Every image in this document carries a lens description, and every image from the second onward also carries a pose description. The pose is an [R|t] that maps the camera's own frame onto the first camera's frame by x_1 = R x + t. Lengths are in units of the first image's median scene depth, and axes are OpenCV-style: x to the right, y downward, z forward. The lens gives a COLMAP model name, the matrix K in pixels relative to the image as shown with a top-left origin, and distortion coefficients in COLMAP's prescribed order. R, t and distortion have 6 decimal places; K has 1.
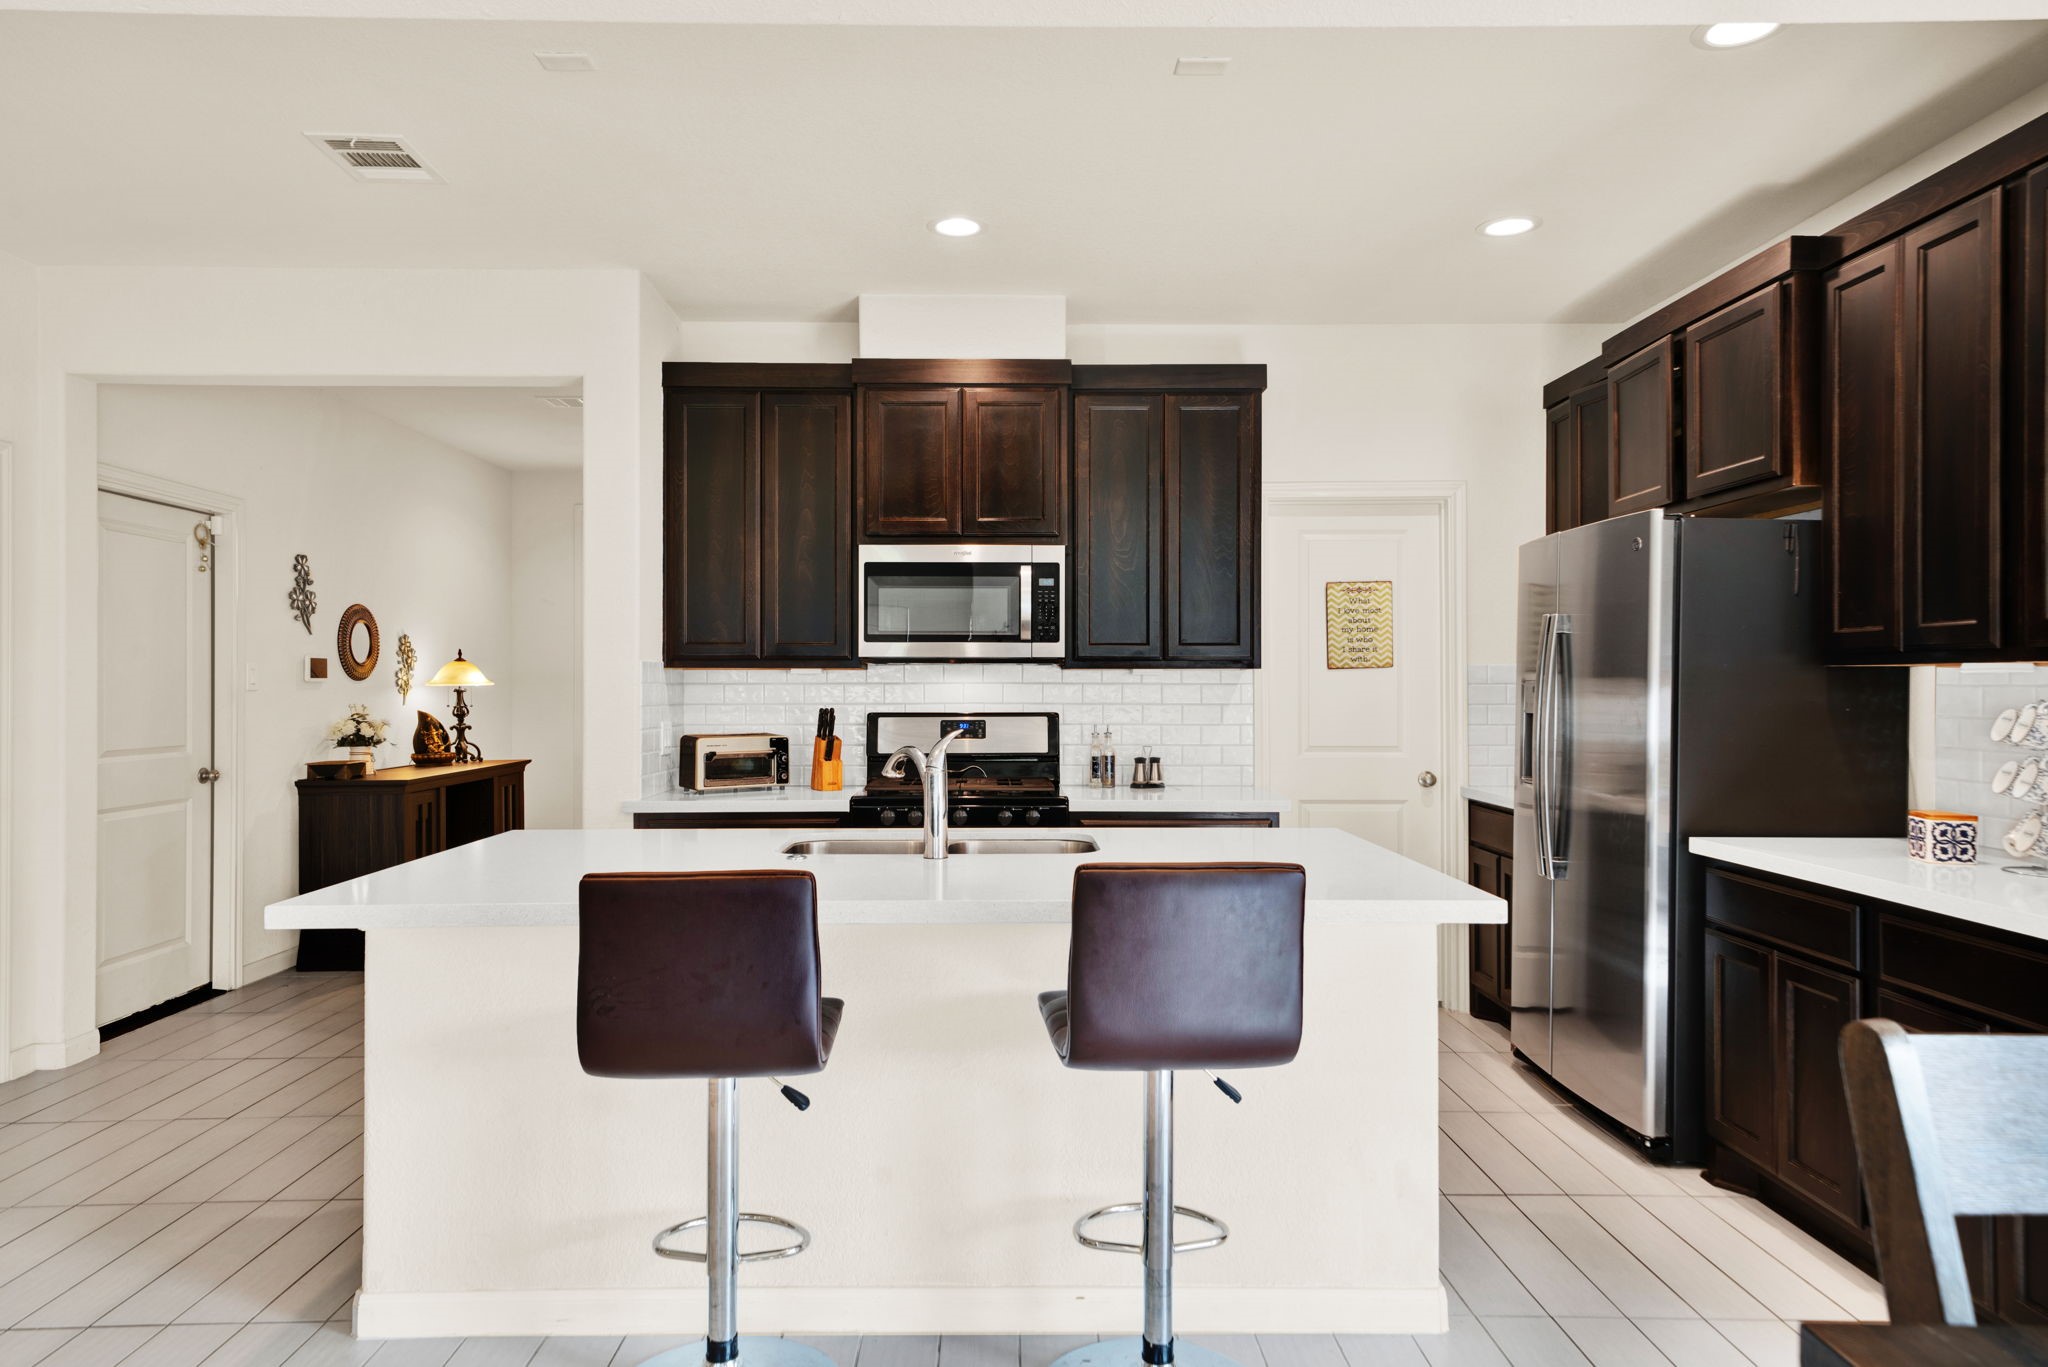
lens RADIAL K [[1236.8, 0, 1007.1], [0, 1236.8, 679.6], [0, 0, 1]] dist [0.022269, 0.000052]
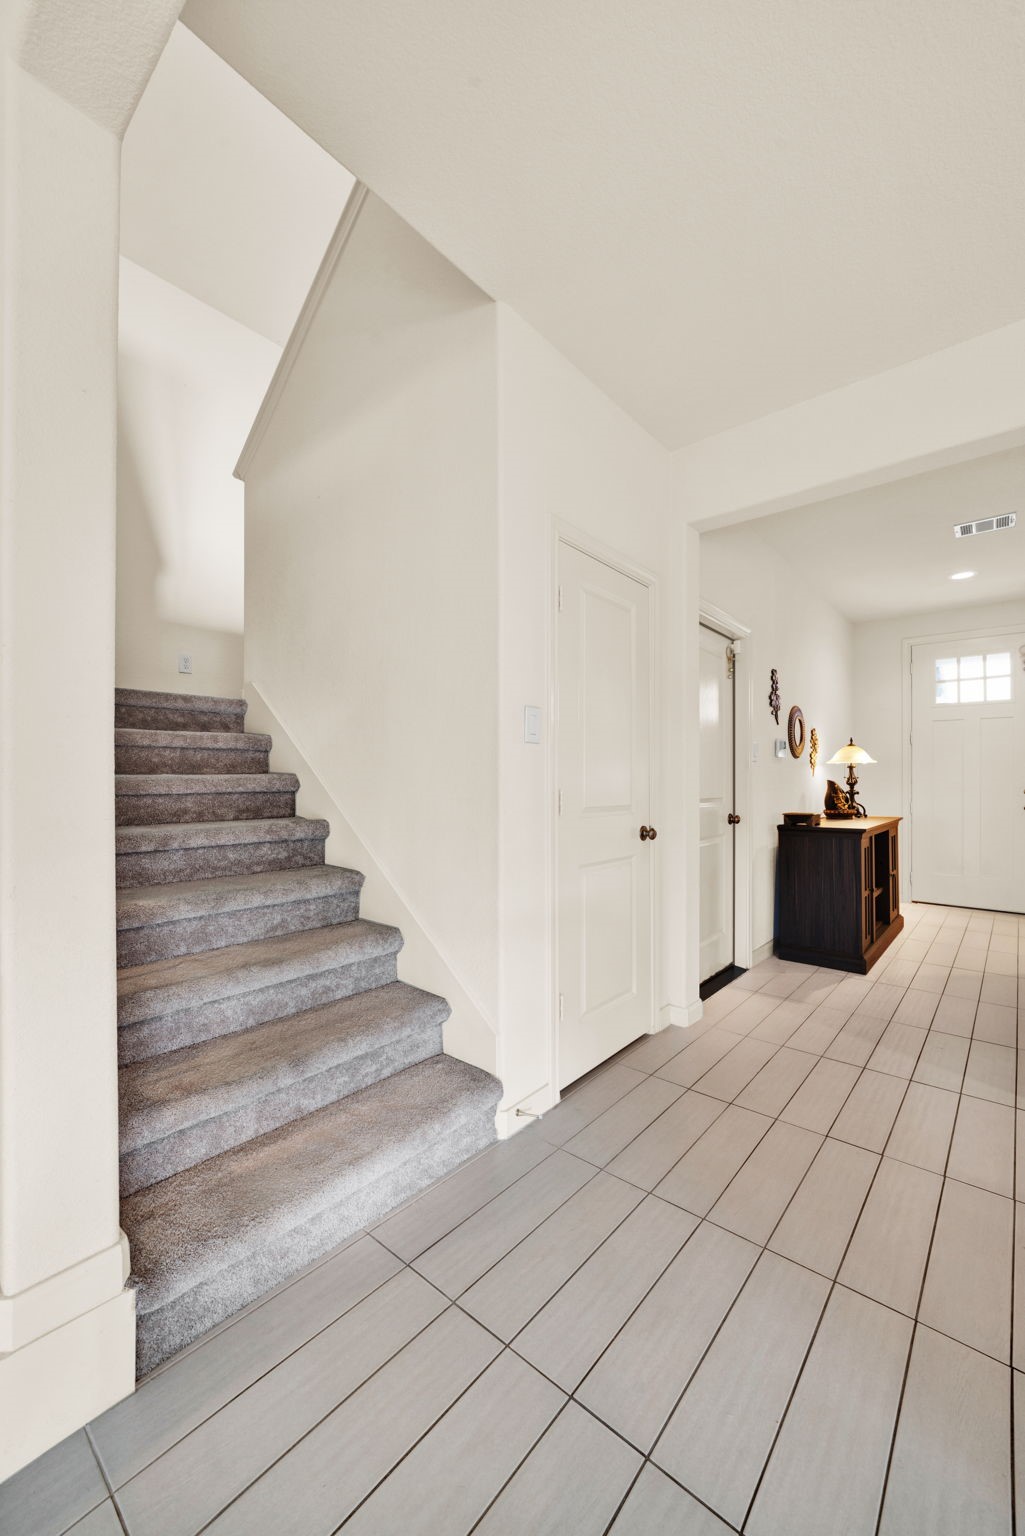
lens RADIAL K [[595.5, 0, 511.3], [0, 595.5, 773.3], [0, 0, 1]] dist [-0.011876, 0.000041]
pose [[0.754397, -0.005444, -0.656396, -0.388904], [-0.001064, 0.999954, -0.009516, 0.031467], [0.656417, 0.007877, 0.754357, 0.314992]]
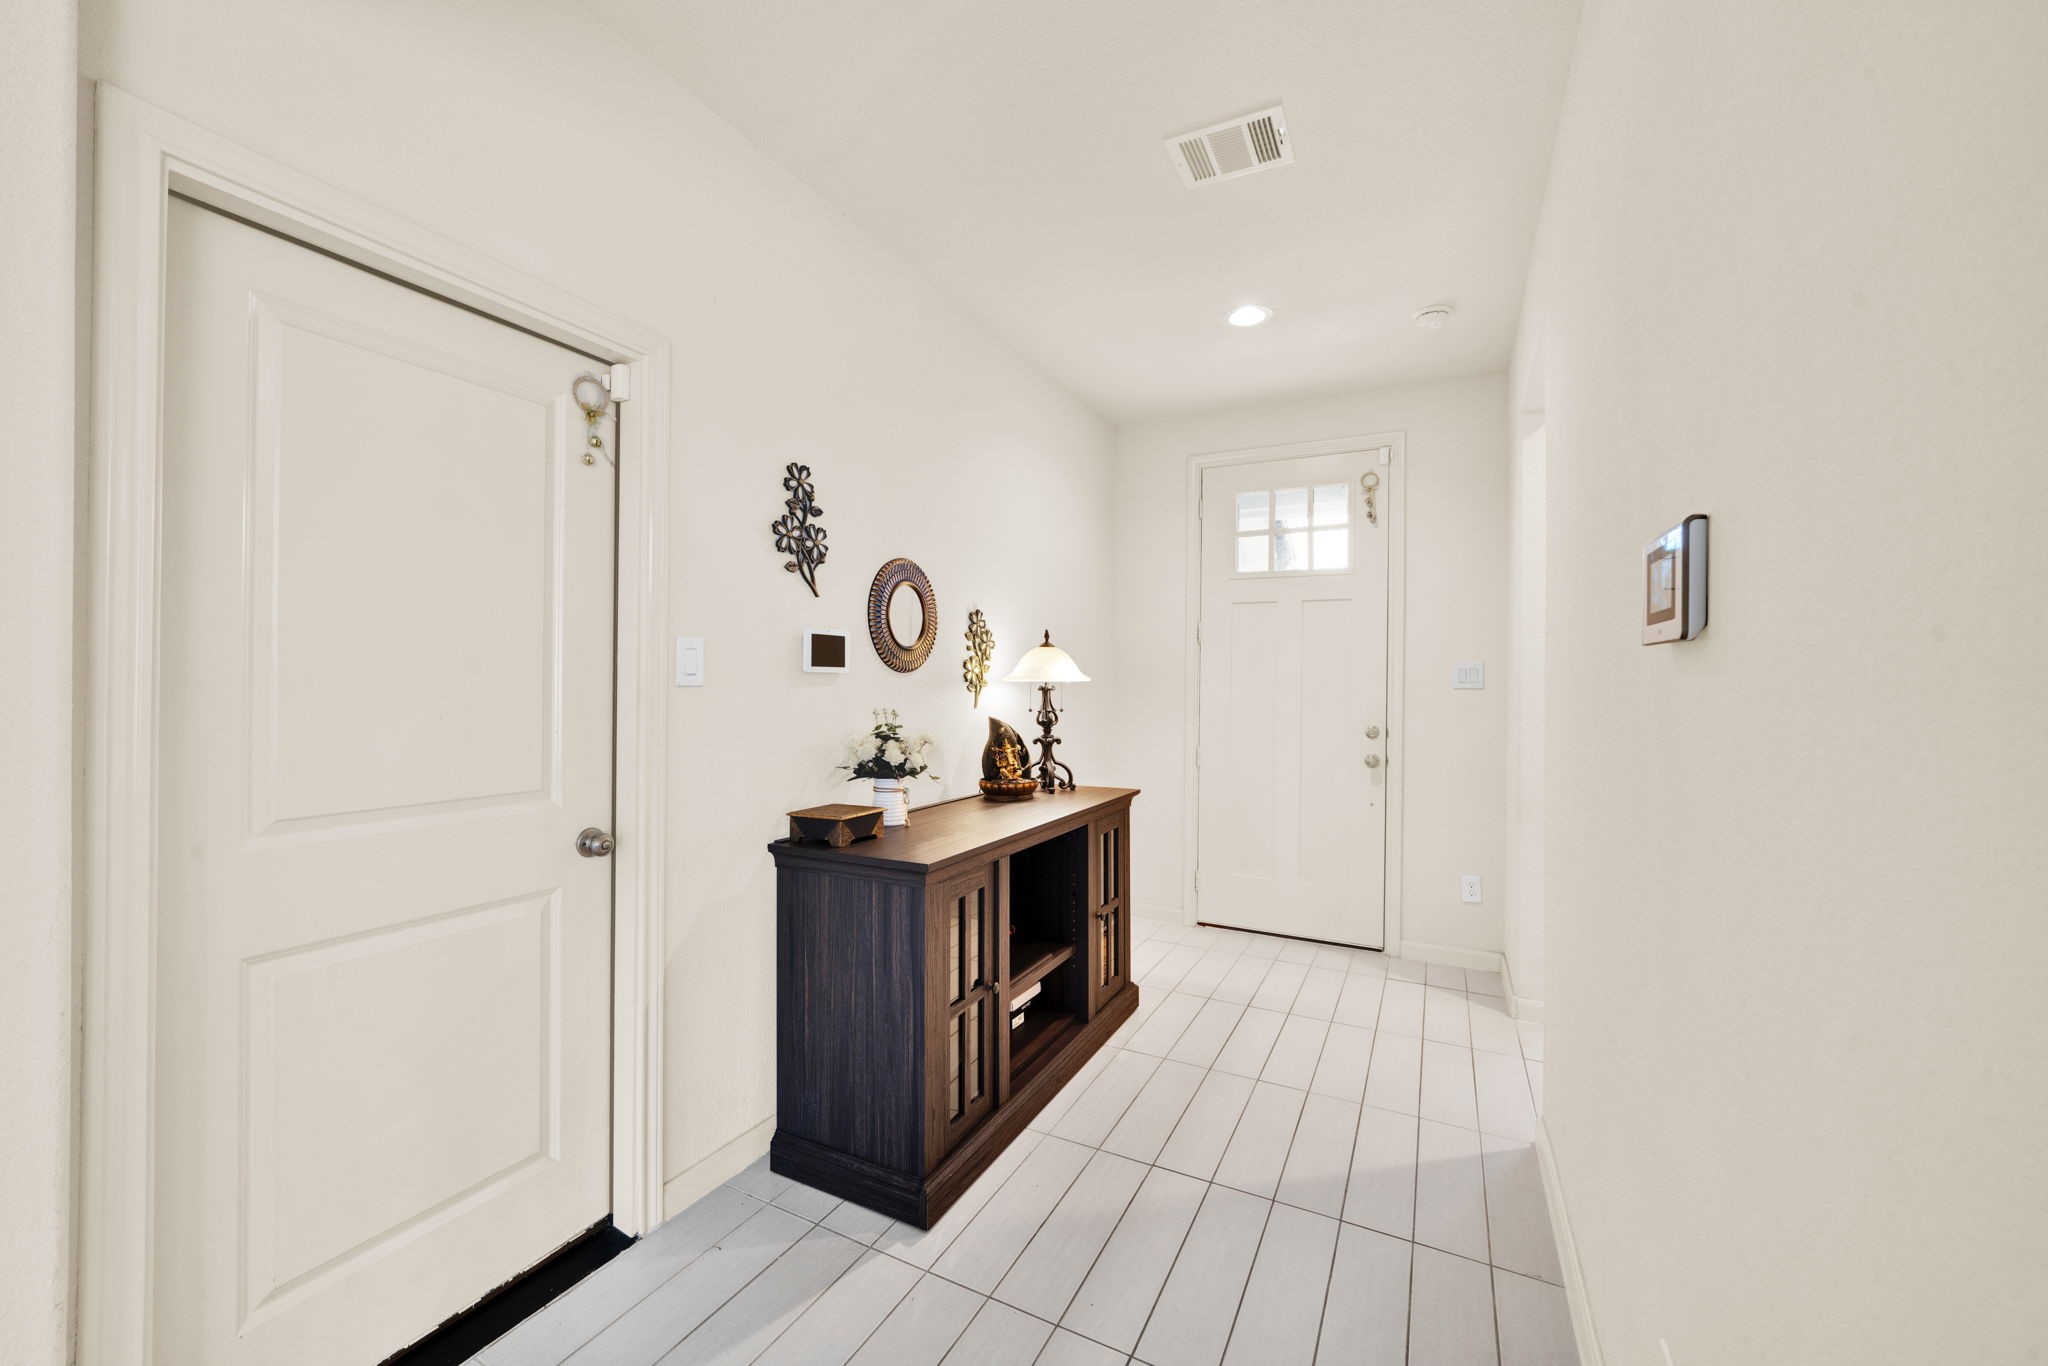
lens RADIAL K [[794.0, 0, 1016.3], [0, 794.0, 678.3], [0, 0, 1]] dist [-0.011876, 0.000041]
pose [[0.880675, 0.005242, -0.473691, -0.325720], [-0.006683, 0.999977, -0.001358, 0.005120], [0.473673, 0.004362, 0.880690, 0.801085]]
